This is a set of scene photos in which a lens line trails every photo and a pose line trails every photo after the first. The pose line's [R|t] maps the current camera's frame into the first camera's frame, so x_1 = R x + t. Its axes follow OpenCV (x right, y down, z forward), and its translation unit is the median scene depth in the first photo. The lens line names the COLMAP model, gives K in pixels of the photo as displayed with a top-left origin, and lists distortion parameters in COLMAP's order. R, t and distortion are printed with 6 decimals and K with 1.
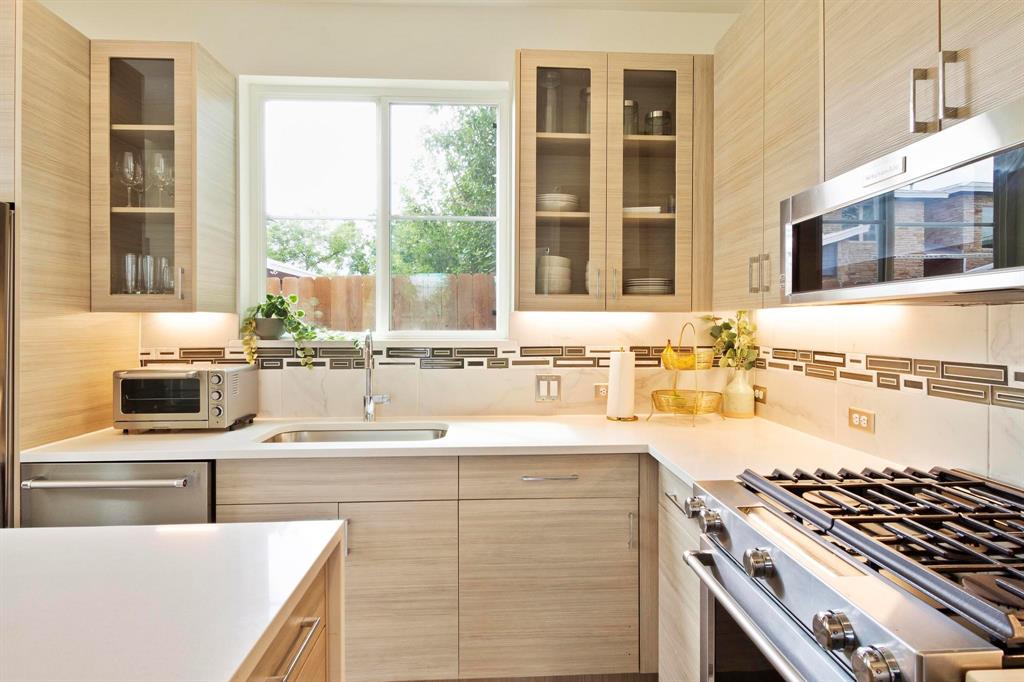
lens RADIAL K [[577.5, 0, 525.5], [0, 577.5, 328.4], [0, 0, 1]] dist [0.006897, -0.002168]
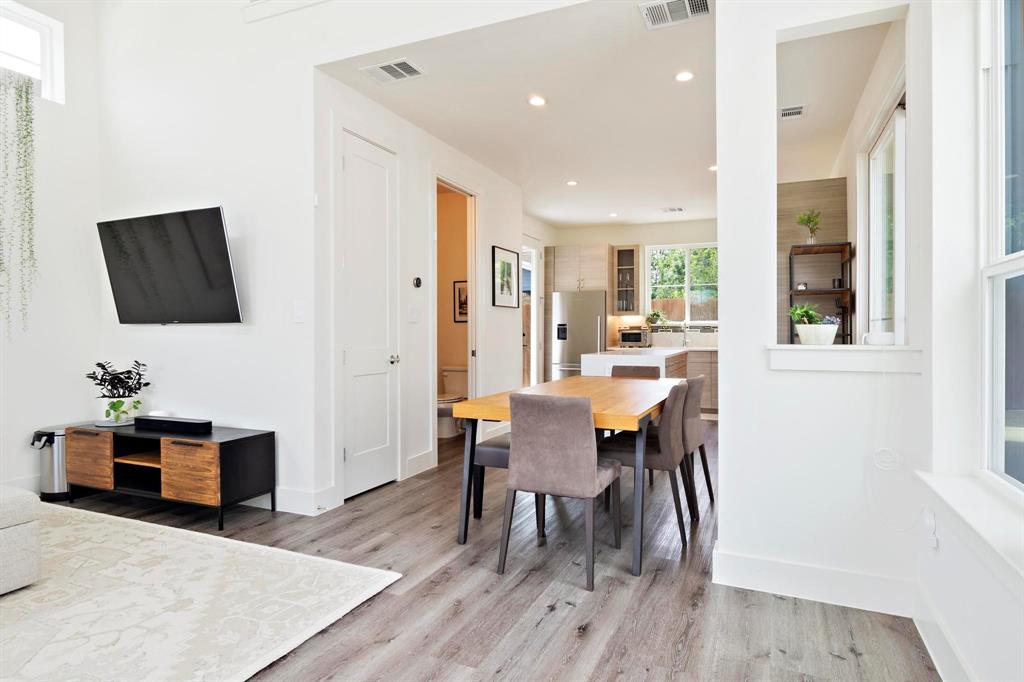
lens RADIAL K [[577.5, 0, 515.7], [0, 577.5, 339.5], [0, 0, 1]] dist [0.006897, -0.002168]
pose [[0.894382, 0.005821, -0.447267, 0.375639], [-0.003626, 0.999977, 0.005765, 0.102968], [0.447290, -0.003535, 0.894382, -2.591919]]
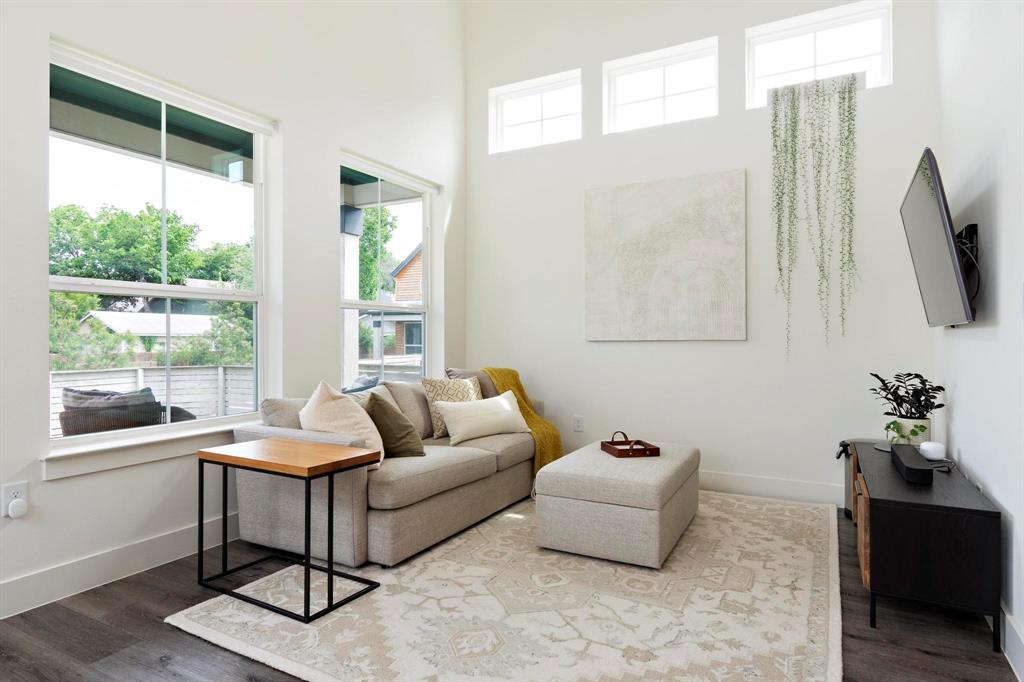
lens RADIAL K [[577.5, 0, 523.7], [0, 577.5, 343.3], [0, 0, 1]] dist [0.006897, -0.002168]
pose [[-0.515350, 0.011586, -0.856902, 0.247472], [-0.007929, 0.999801, 0.018286, 0.091017], [0.856943, 0.016219, -0.515155, -1.743663]]
